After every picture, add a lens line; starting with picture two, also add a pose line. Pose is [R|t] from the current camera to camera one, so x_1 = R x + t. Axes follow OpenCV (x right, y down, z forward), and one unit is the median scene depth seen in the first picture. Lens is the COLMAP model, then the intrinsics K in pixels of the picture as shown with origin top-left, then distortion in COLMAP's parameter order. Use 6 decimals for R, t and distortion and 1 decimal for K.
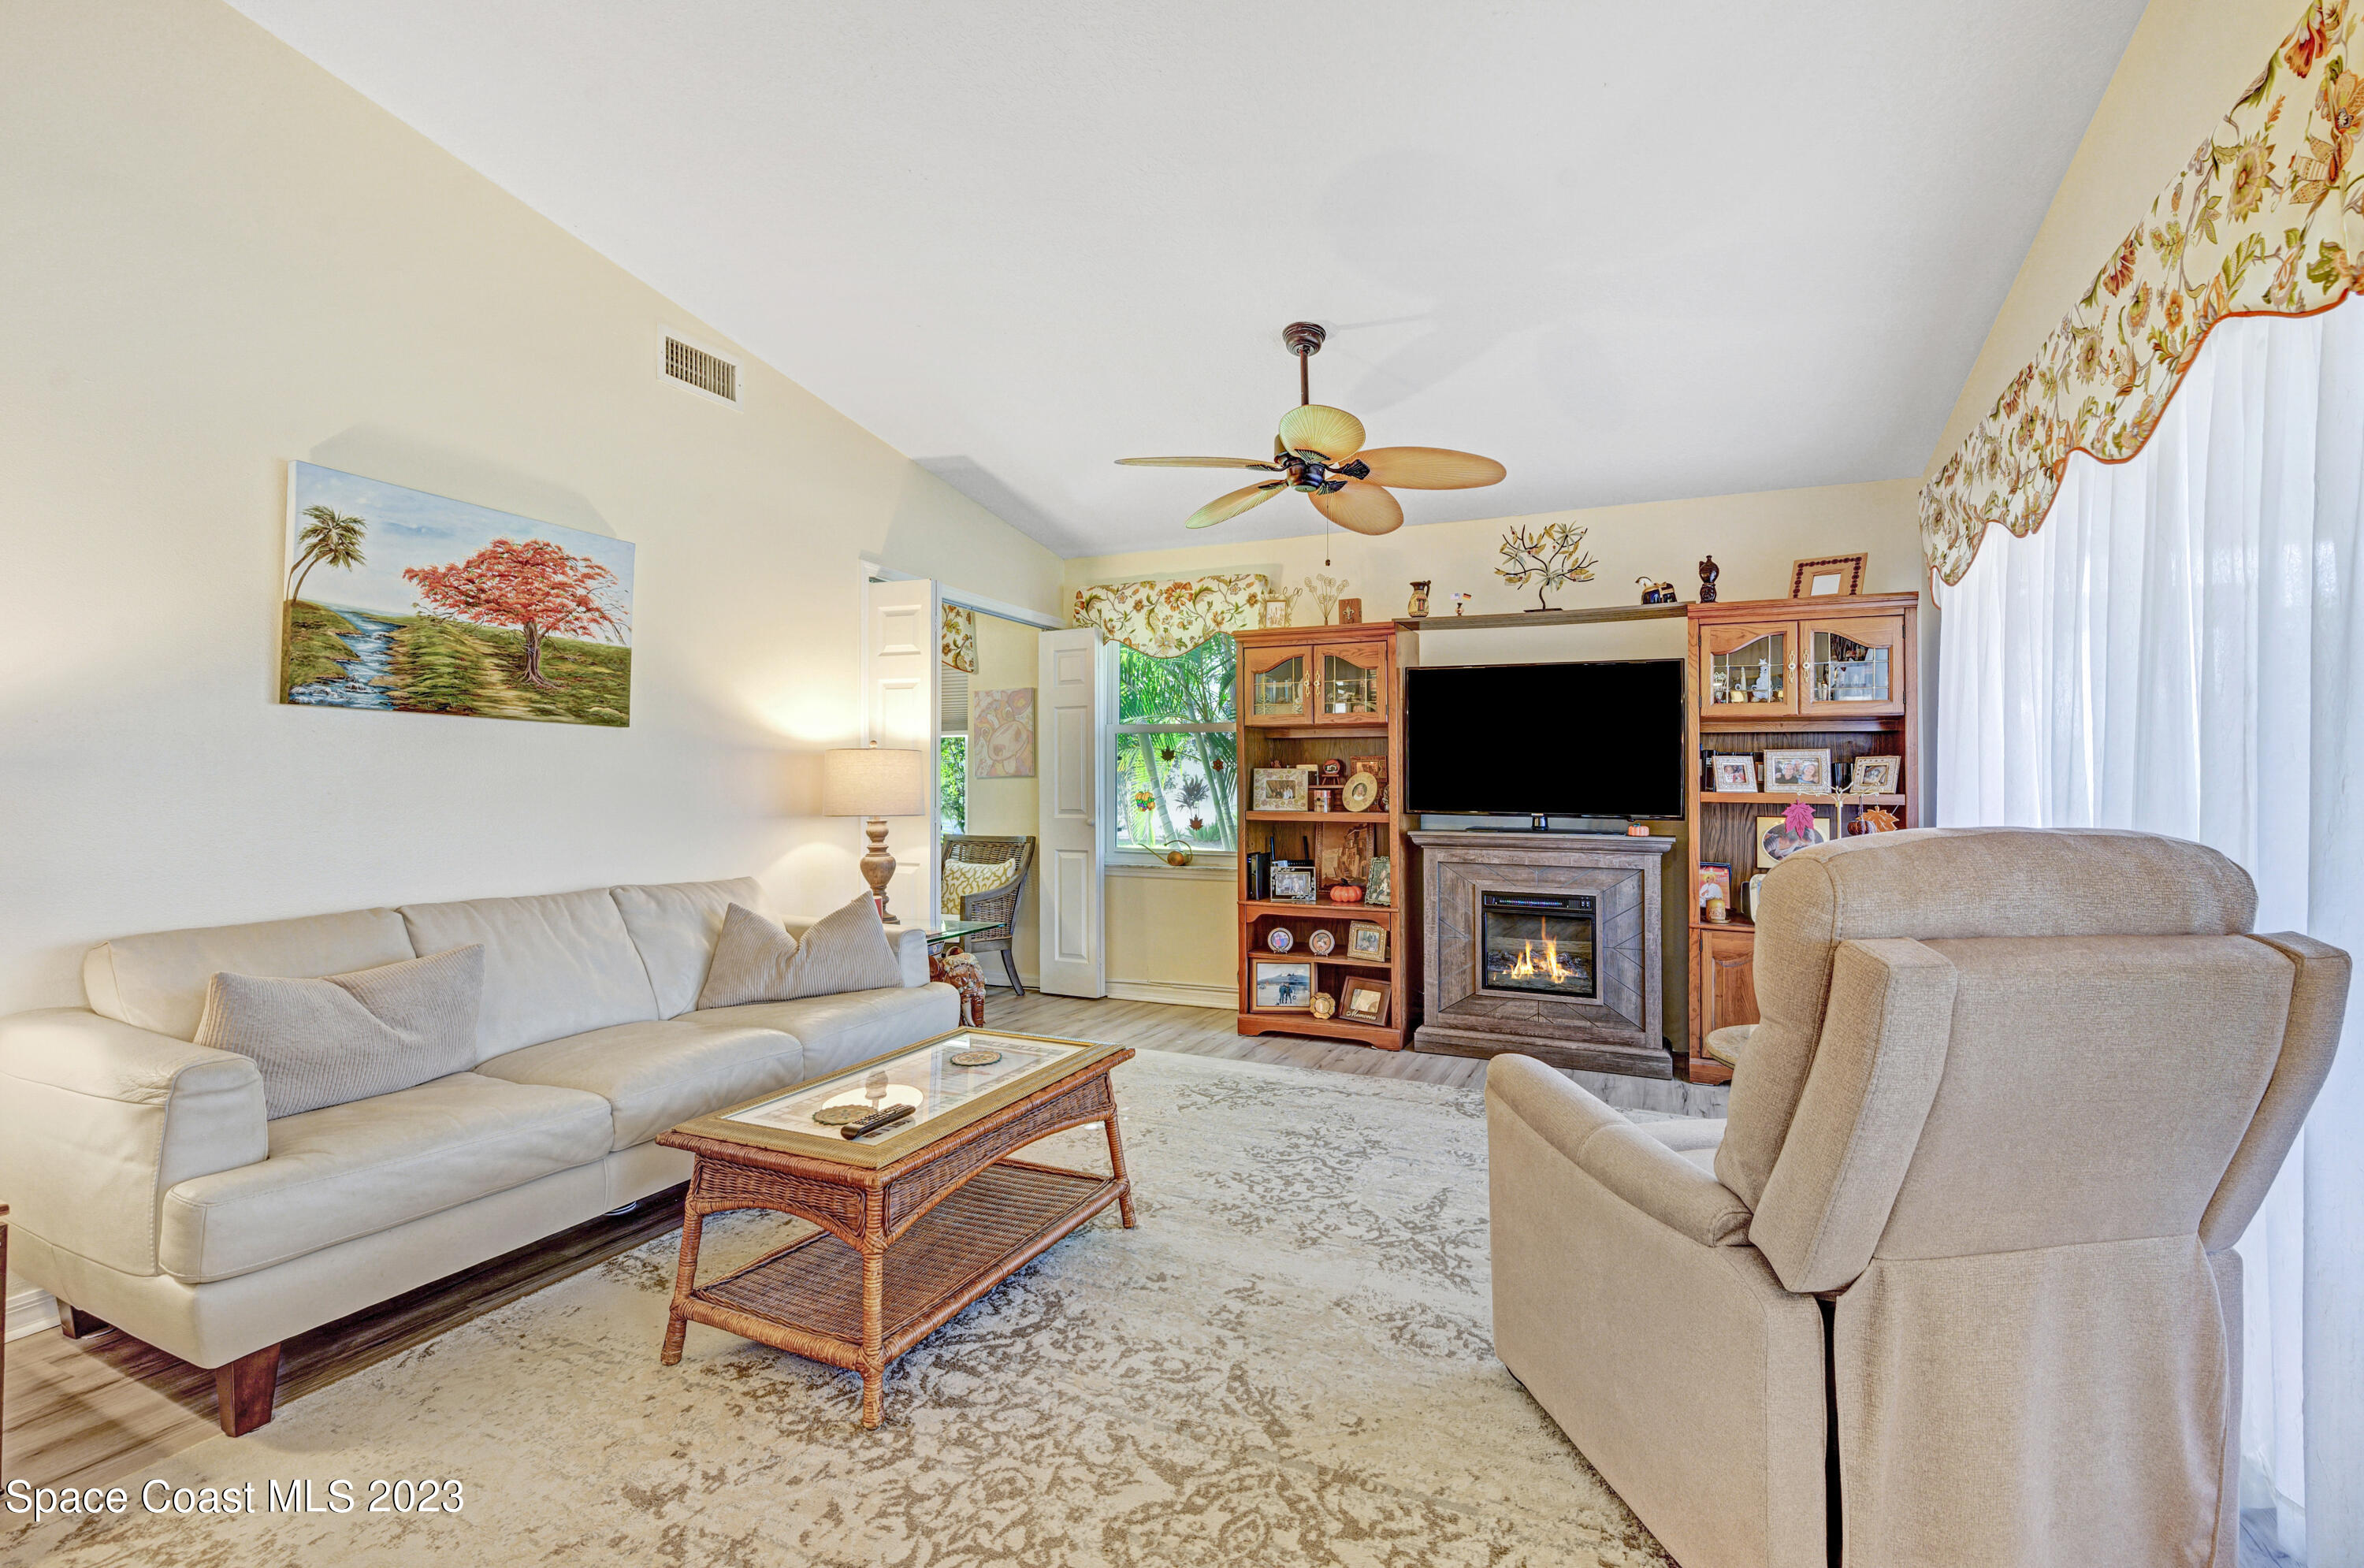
lens RADIAL K [[1046.4, 0, 1206.3], [0, 1046.4, 757.6], [0, 0, 1]] dist [0.002177, 0.000898]
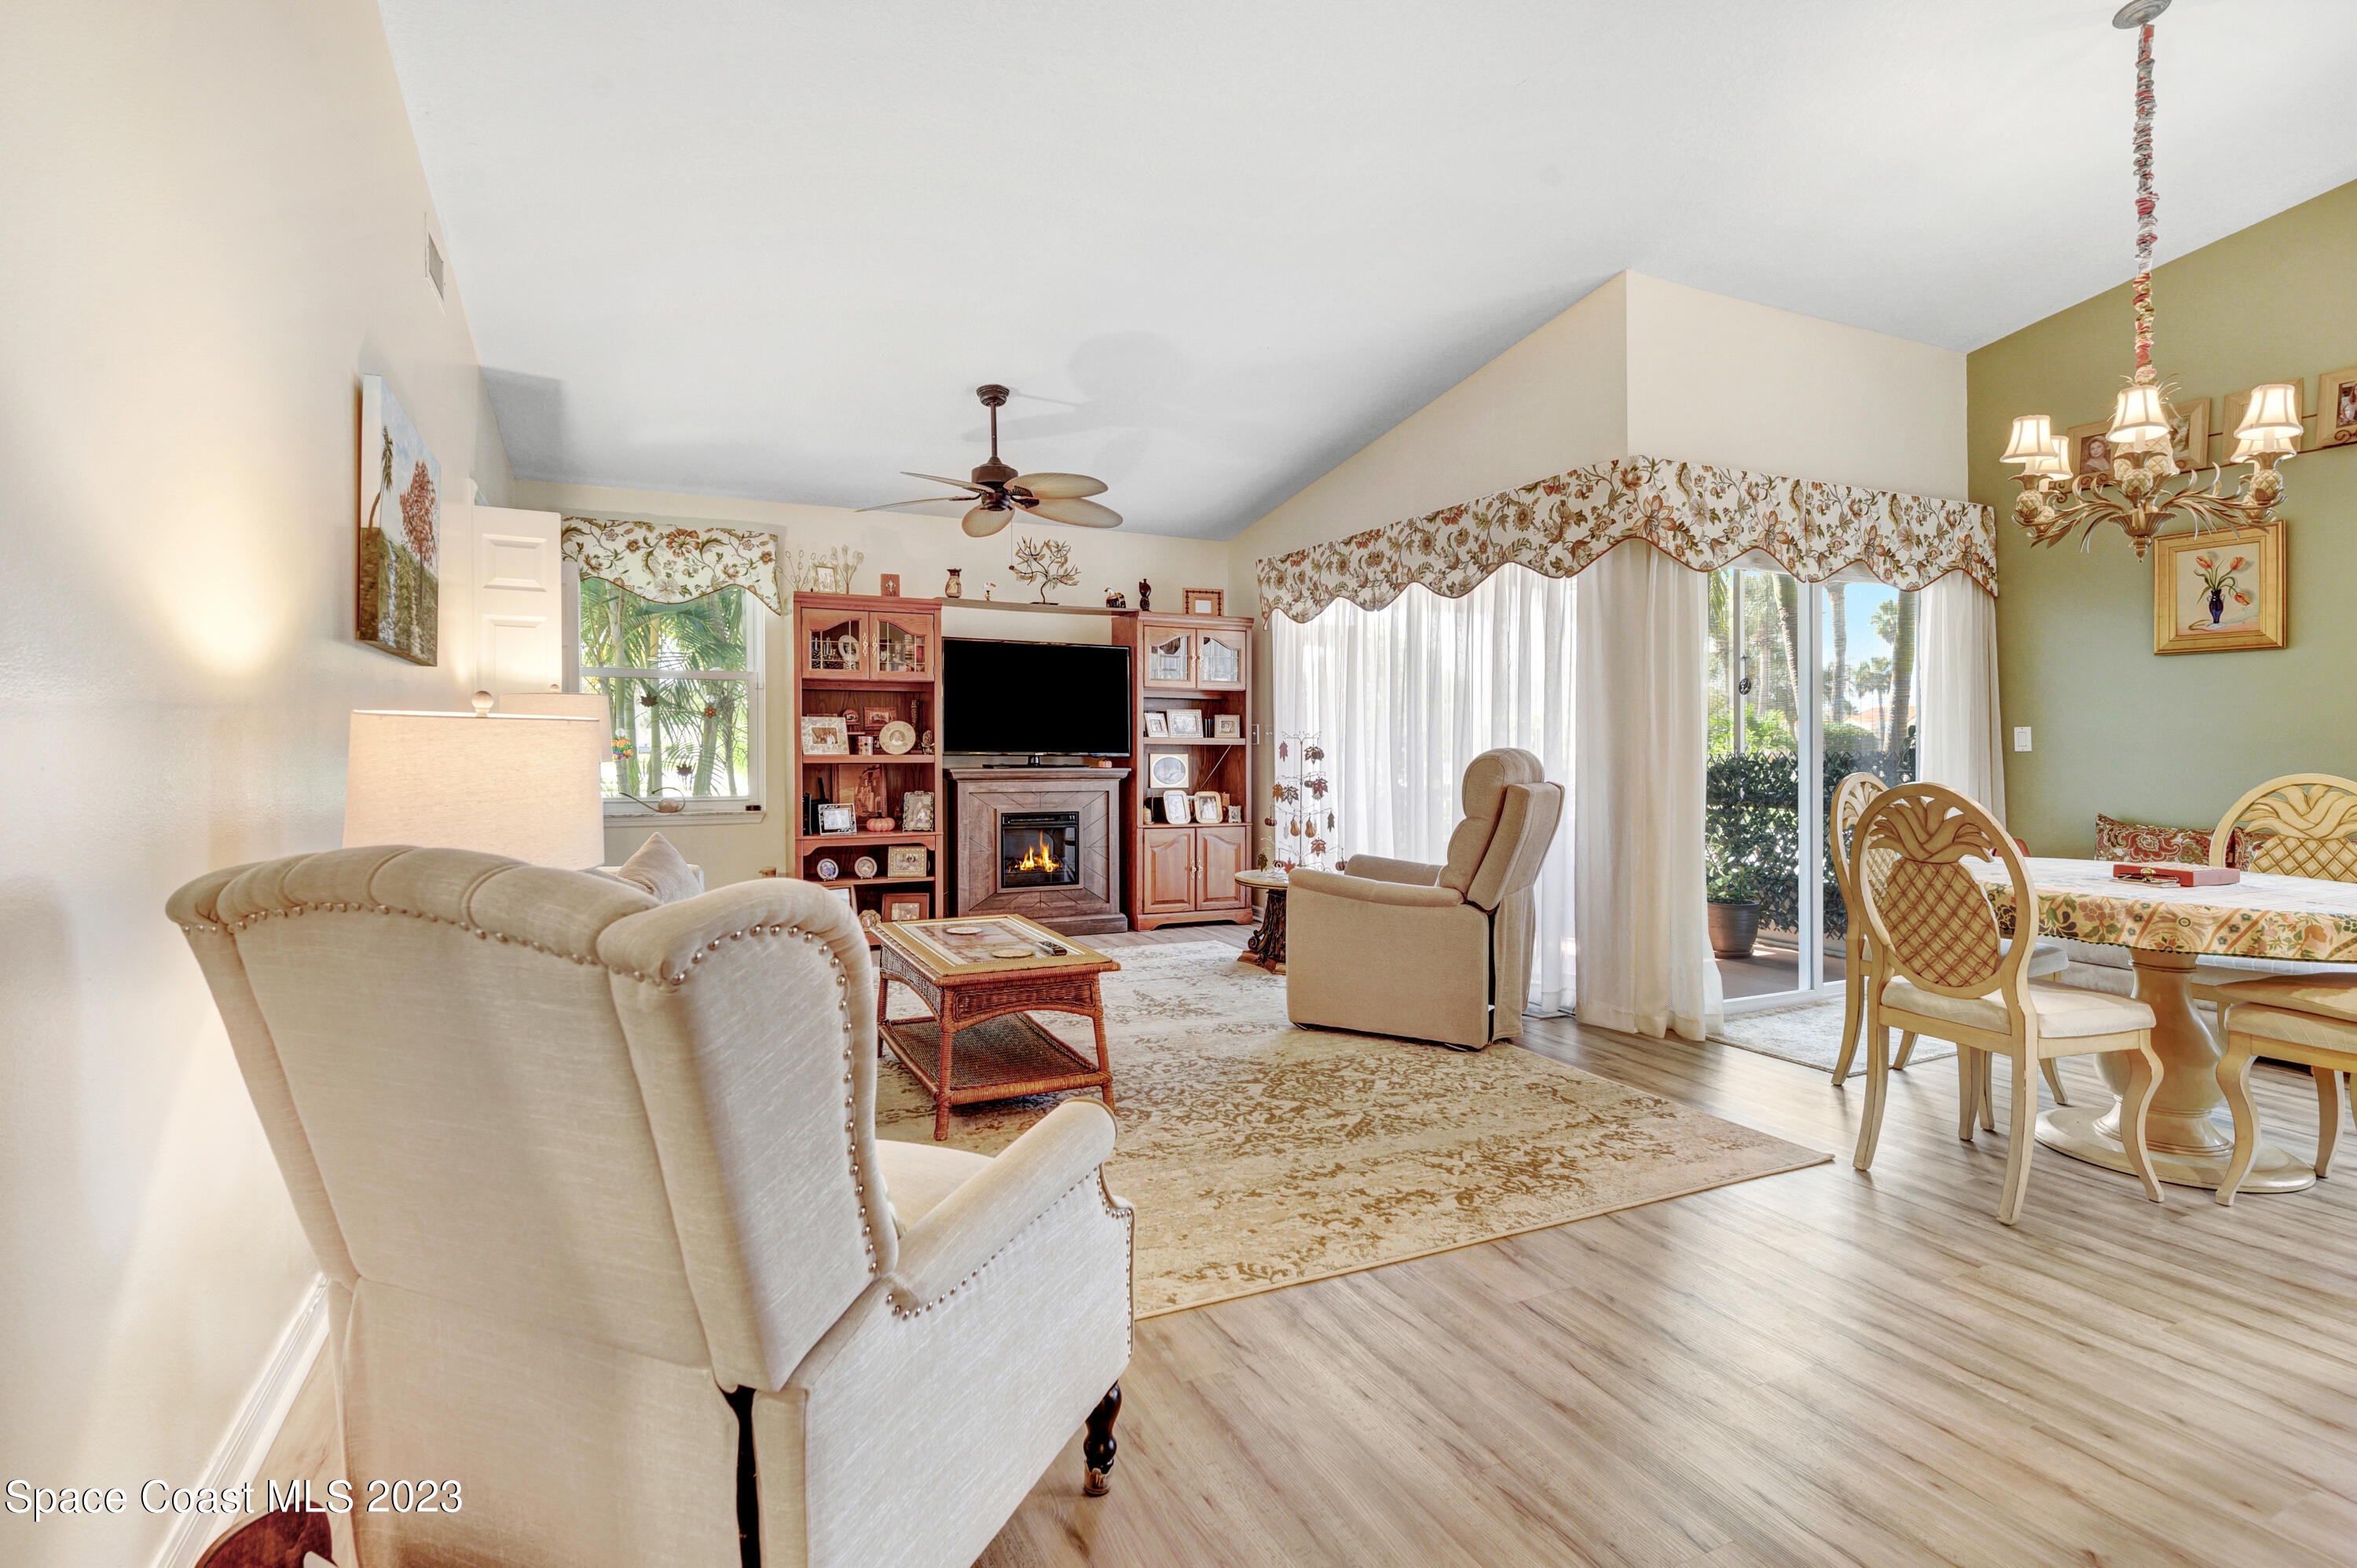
lens RADIAL K [[1185.0, 0, 1186.8], [0, 1185.0, 745.5], [0, 0, 1]] dist [0.003045, -0.000460]
pose [[0.642400, -0.006378, 0.766343, -0.942641], [-0.022440, 0.999380, 0.027129, -0.003772], [-0.766041, -0.034624, 0.641859, -0.164191]]
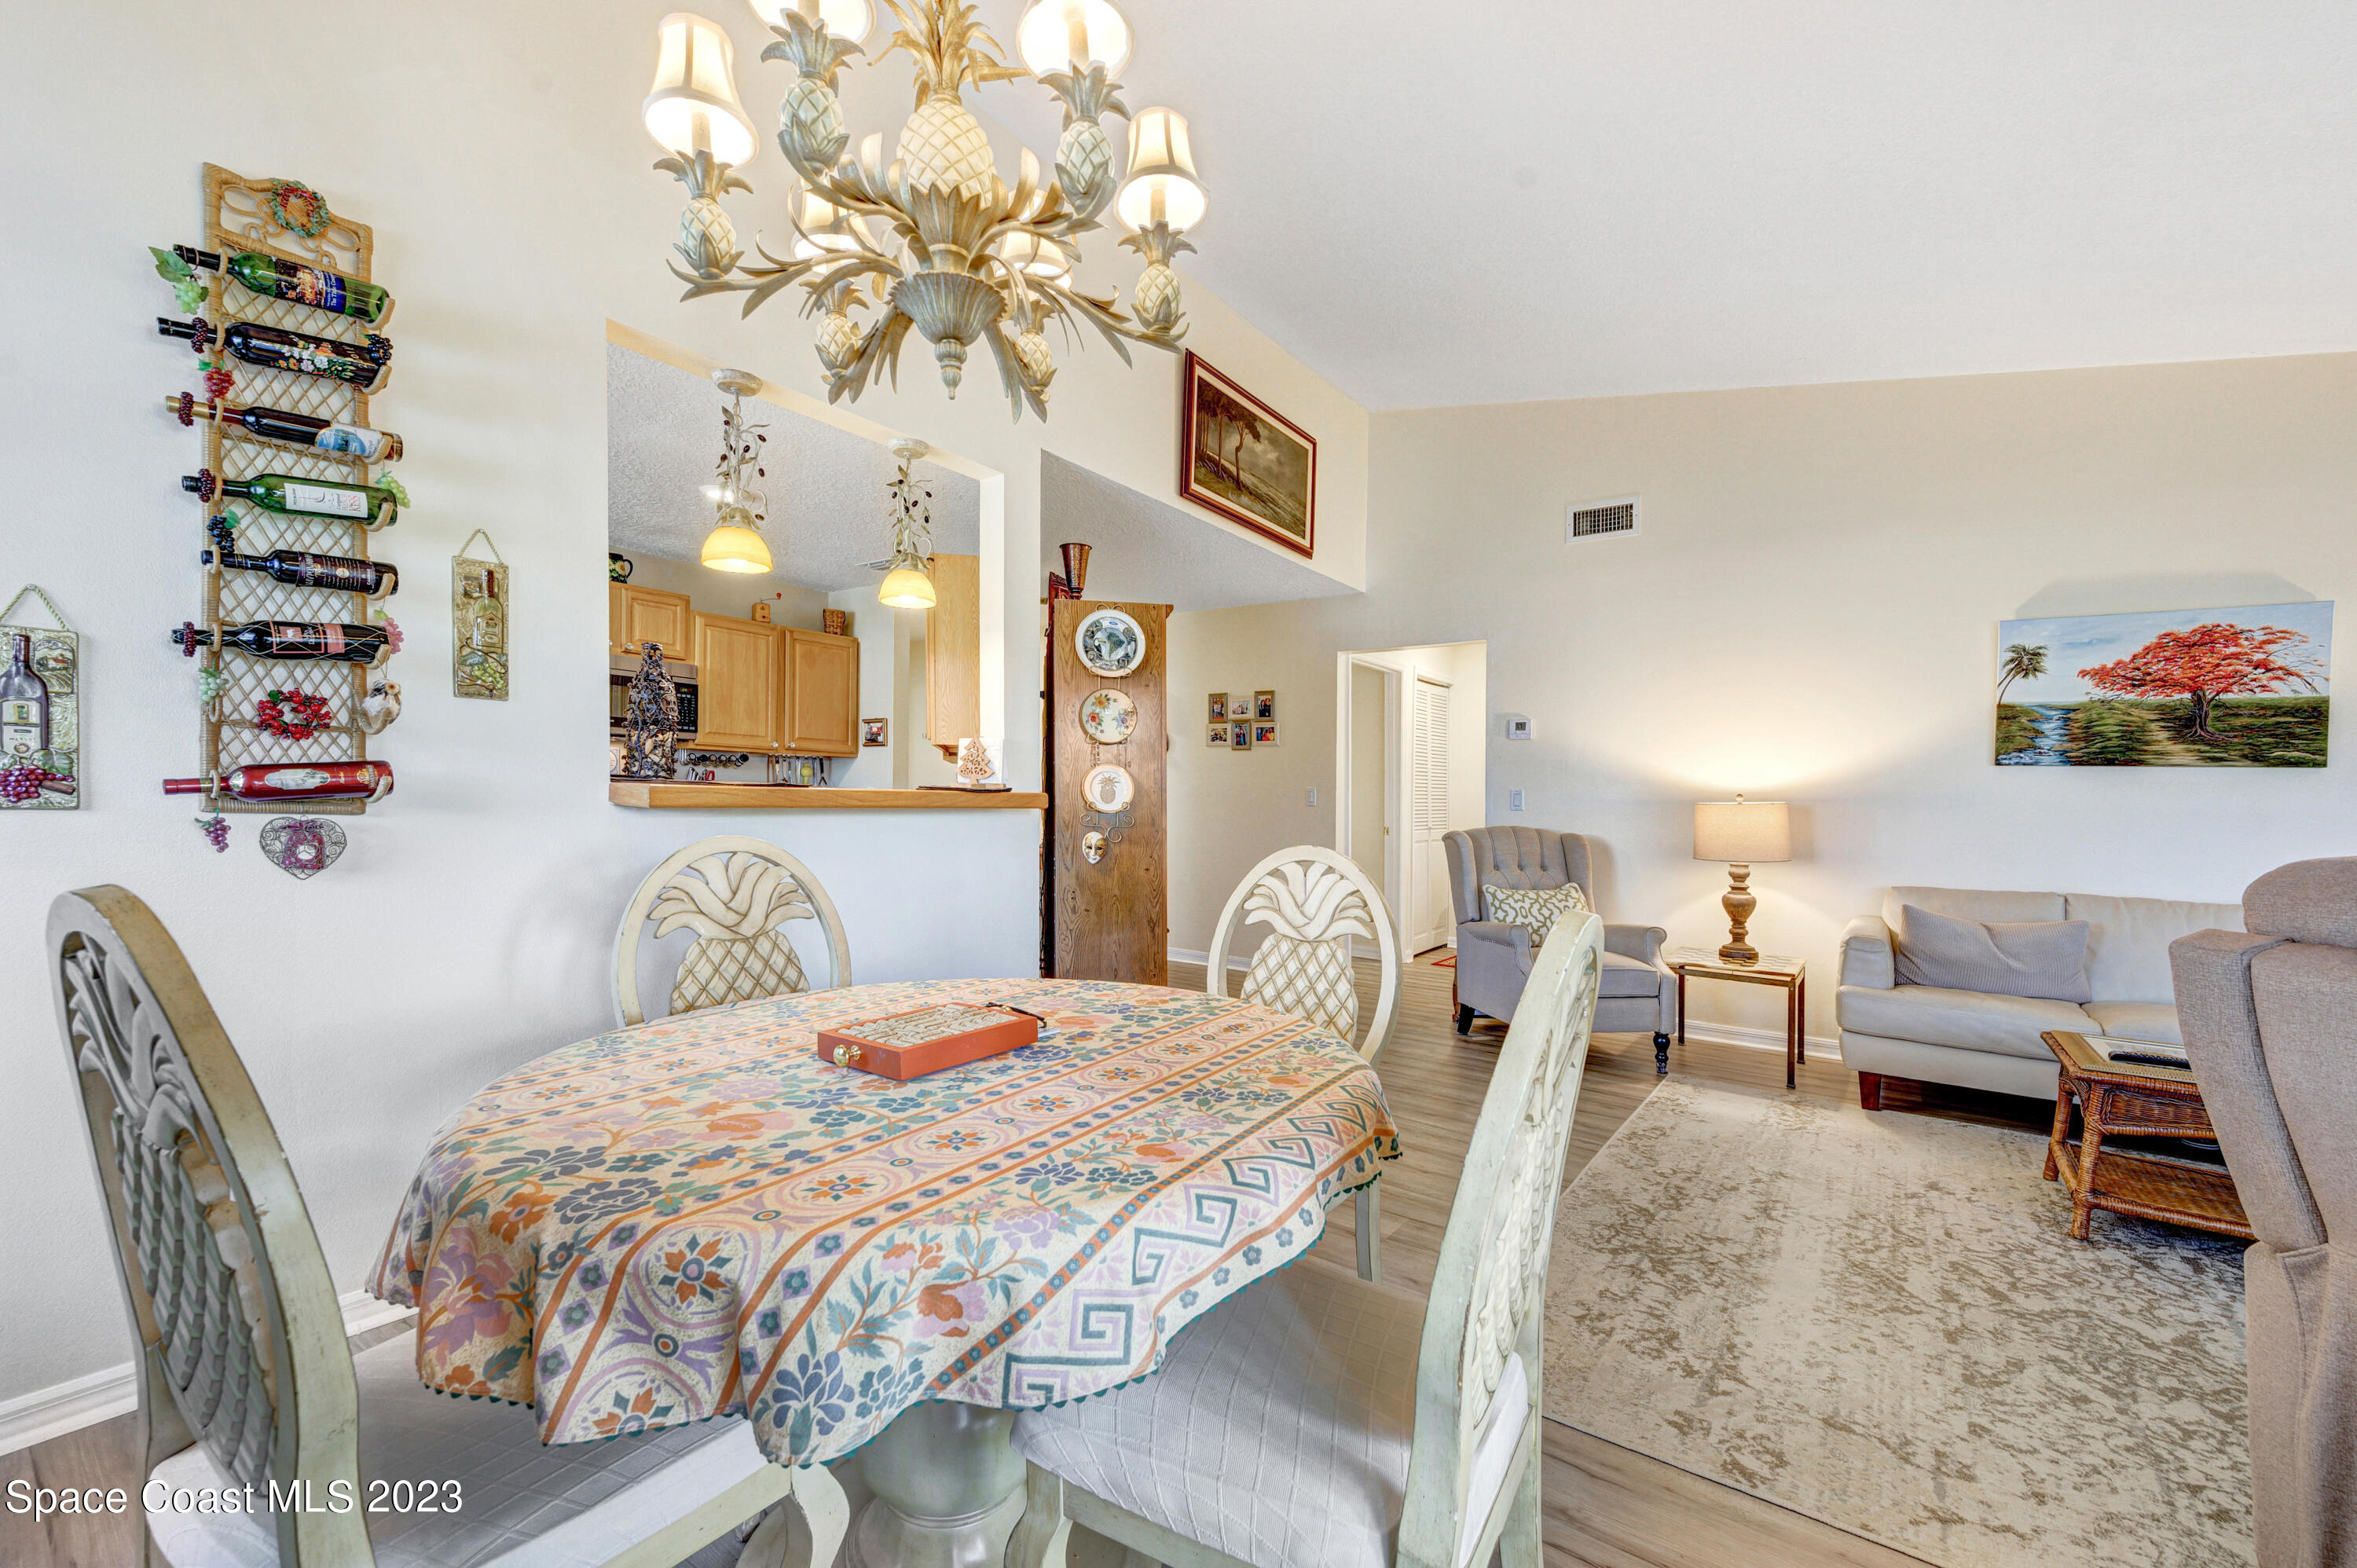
lens RADIAL K [[941.6, 0, 1179.2], [0, 941.6, 811.8], [0, 0, 1]] dist [-0.005434, 0.001329]
pose [[-0.212271, 0.005545, -0.977195, 0.702999], [0.004367, 0.999979, 0.004725, 0.008960], [0.977201, -0.003264, -0.212291, 0.017247]]
